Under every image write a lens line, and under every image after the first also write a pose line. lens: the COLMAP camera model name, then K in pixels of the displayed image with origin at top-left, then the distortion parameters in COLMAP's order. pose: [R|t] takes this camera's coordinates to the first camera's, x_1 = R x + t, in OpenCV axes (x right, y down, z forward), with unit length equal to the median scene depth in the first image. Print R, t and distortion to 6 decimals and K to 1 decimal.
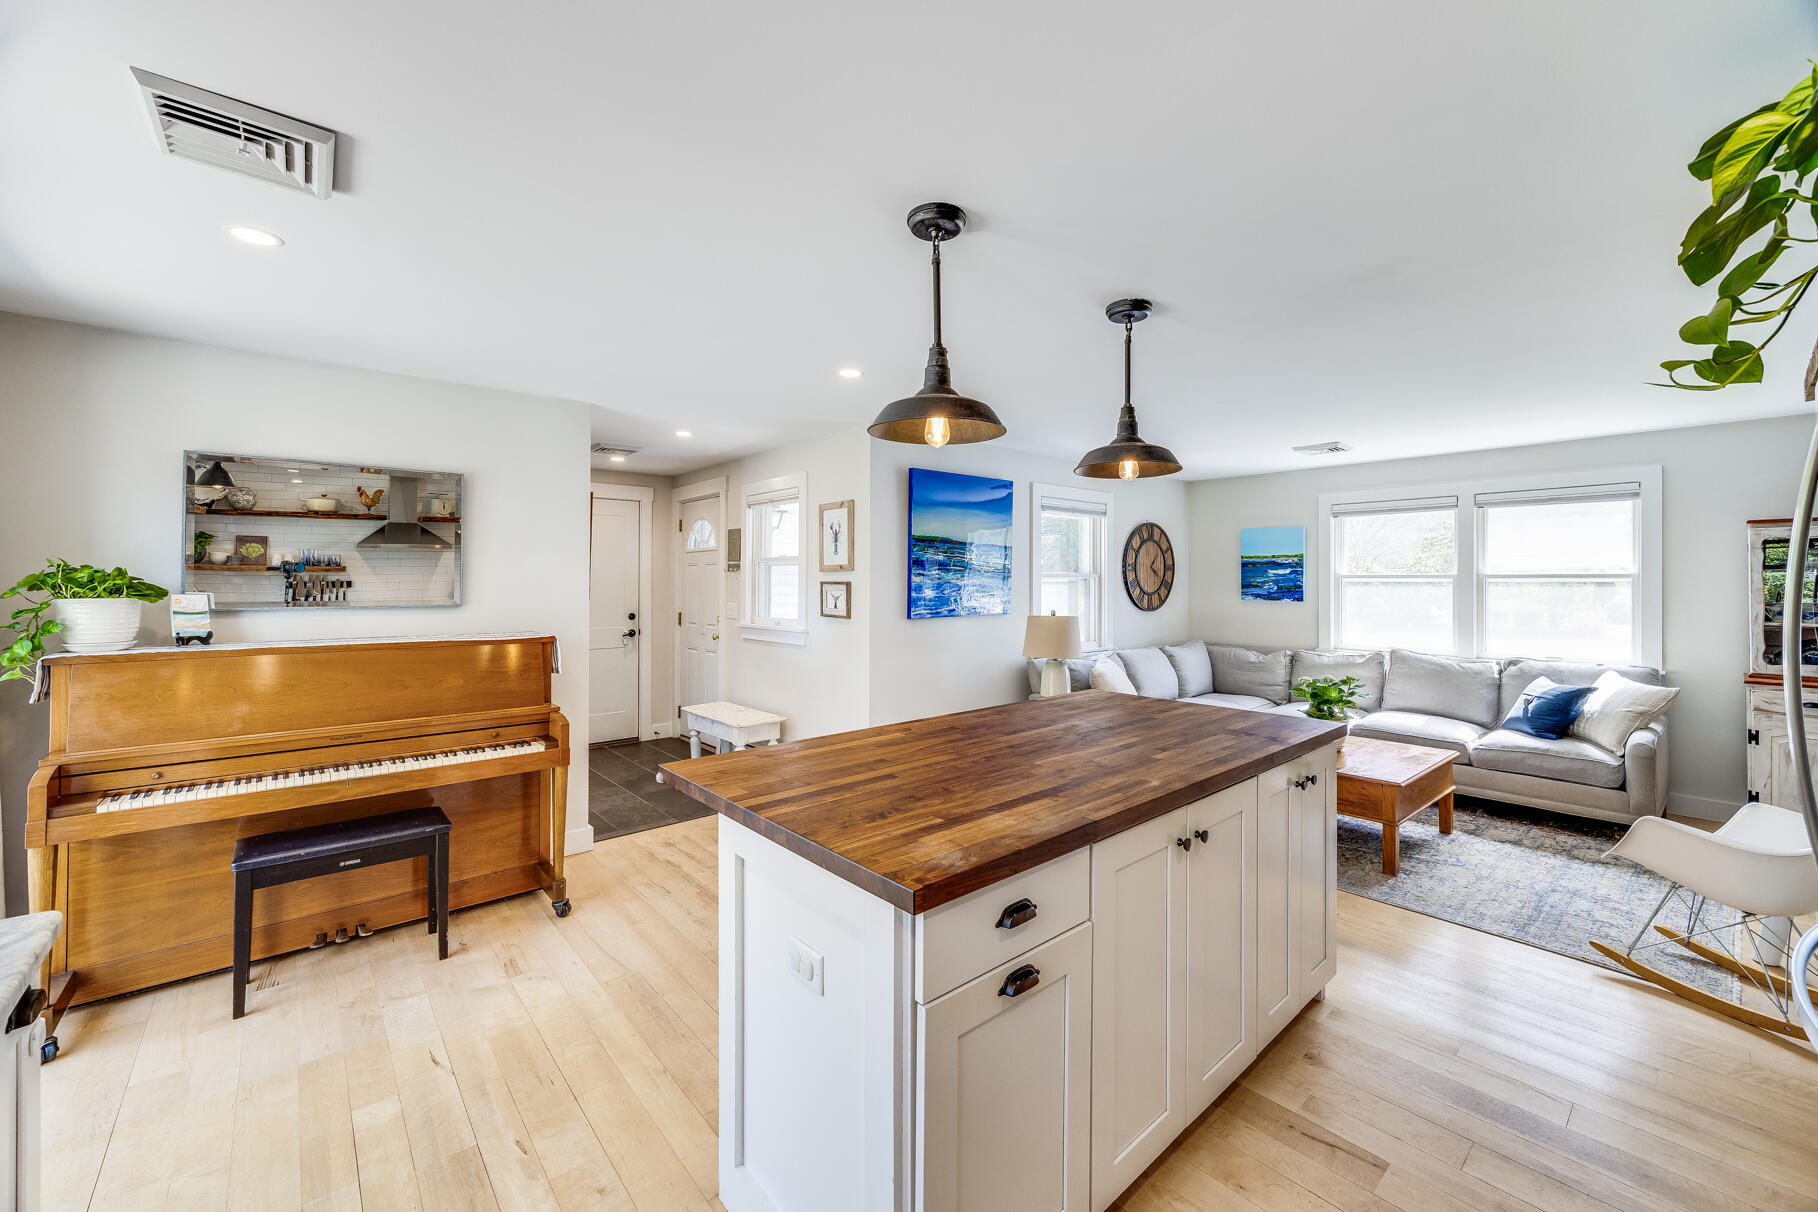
lens RADIAL K [[720.4, 0, 909.7], [0, 720.4, 578.8], [0, 0, 1]] dist [-0.000381, -0.000035]
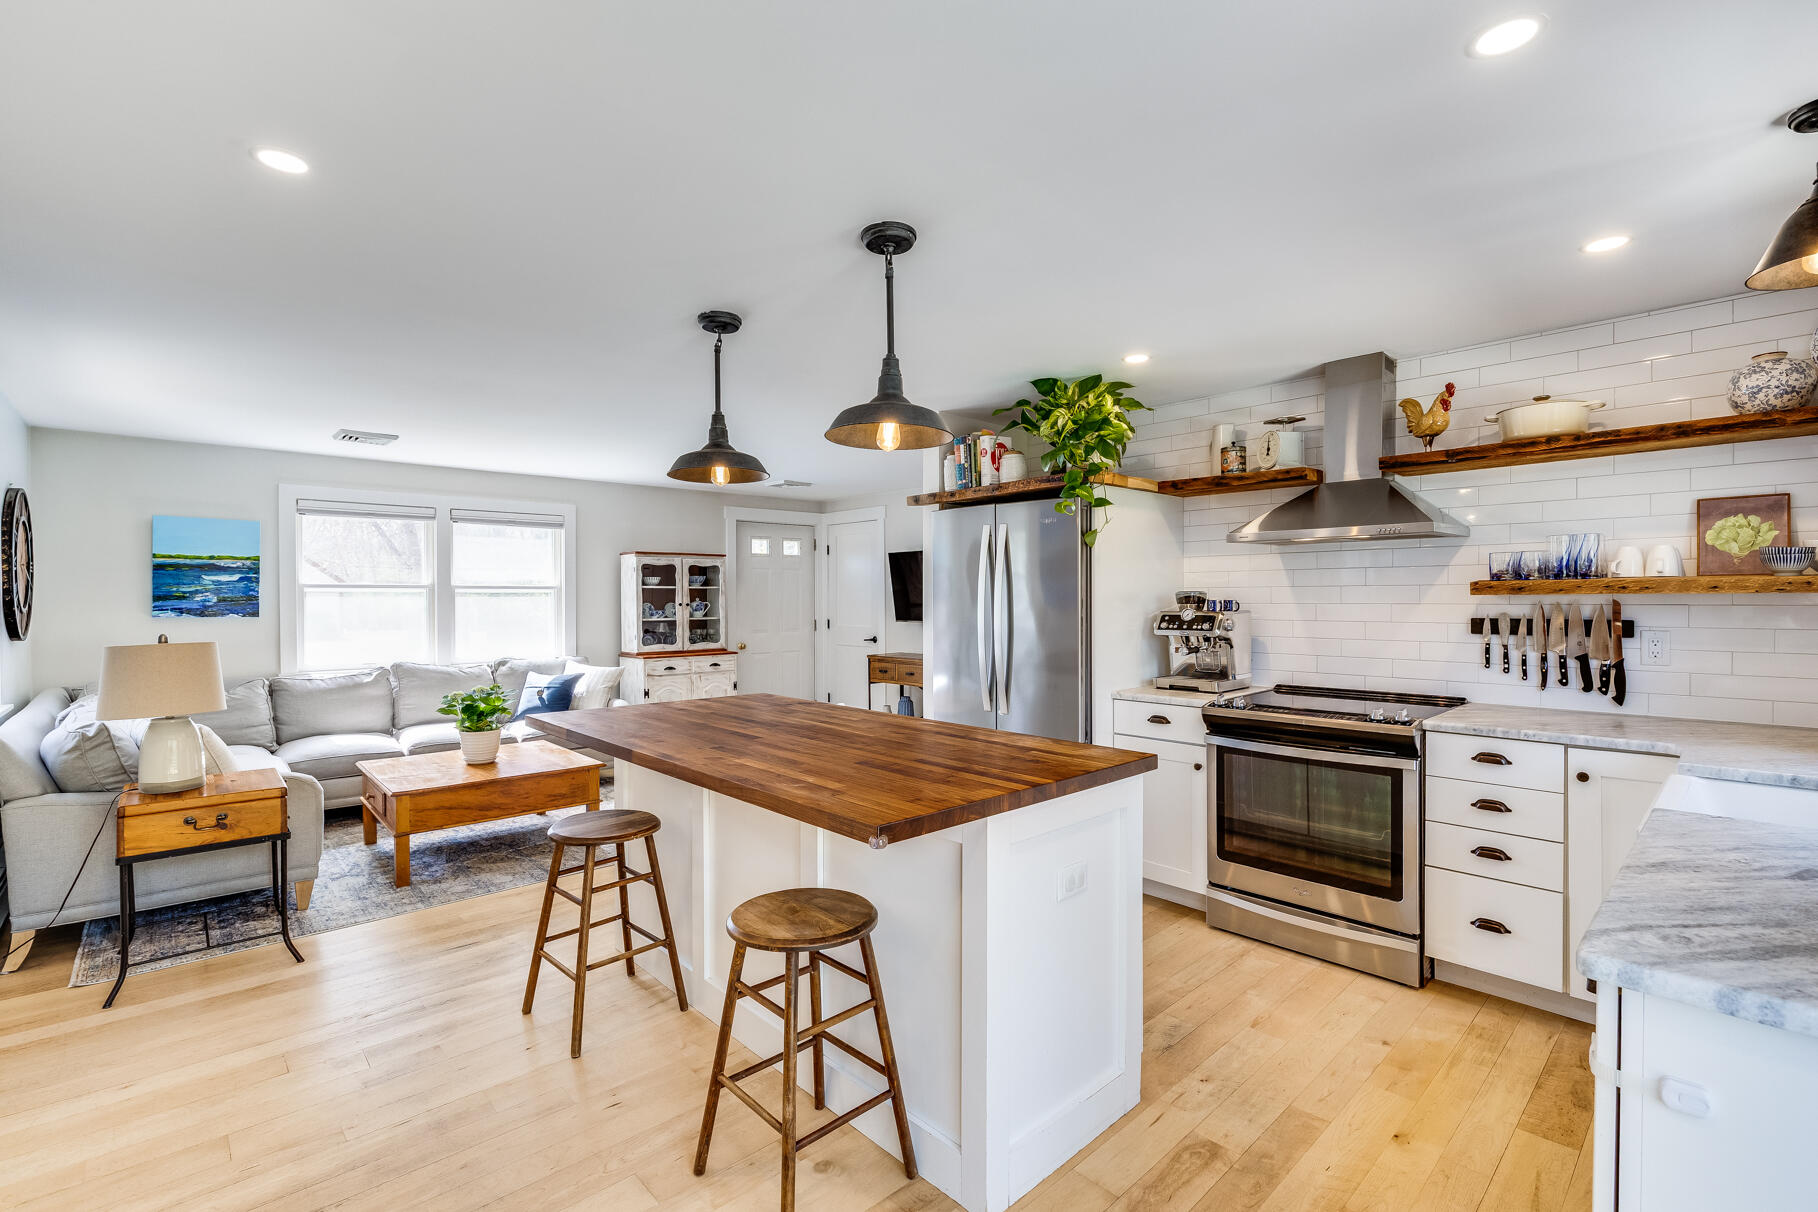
lens RADIAL K [[827.6, 0, 909.0], [0, 827.6, 606.0], [0, 0, 1]] dist [-0.000333, -0.000066]
pose [[-0.044682, -0.007195, 0.998975, -0.444515], [0.000417, 0.999974, 0.007221, 0.015684], [-0.999001, 0.000740, -0.044678, 0.381764]]
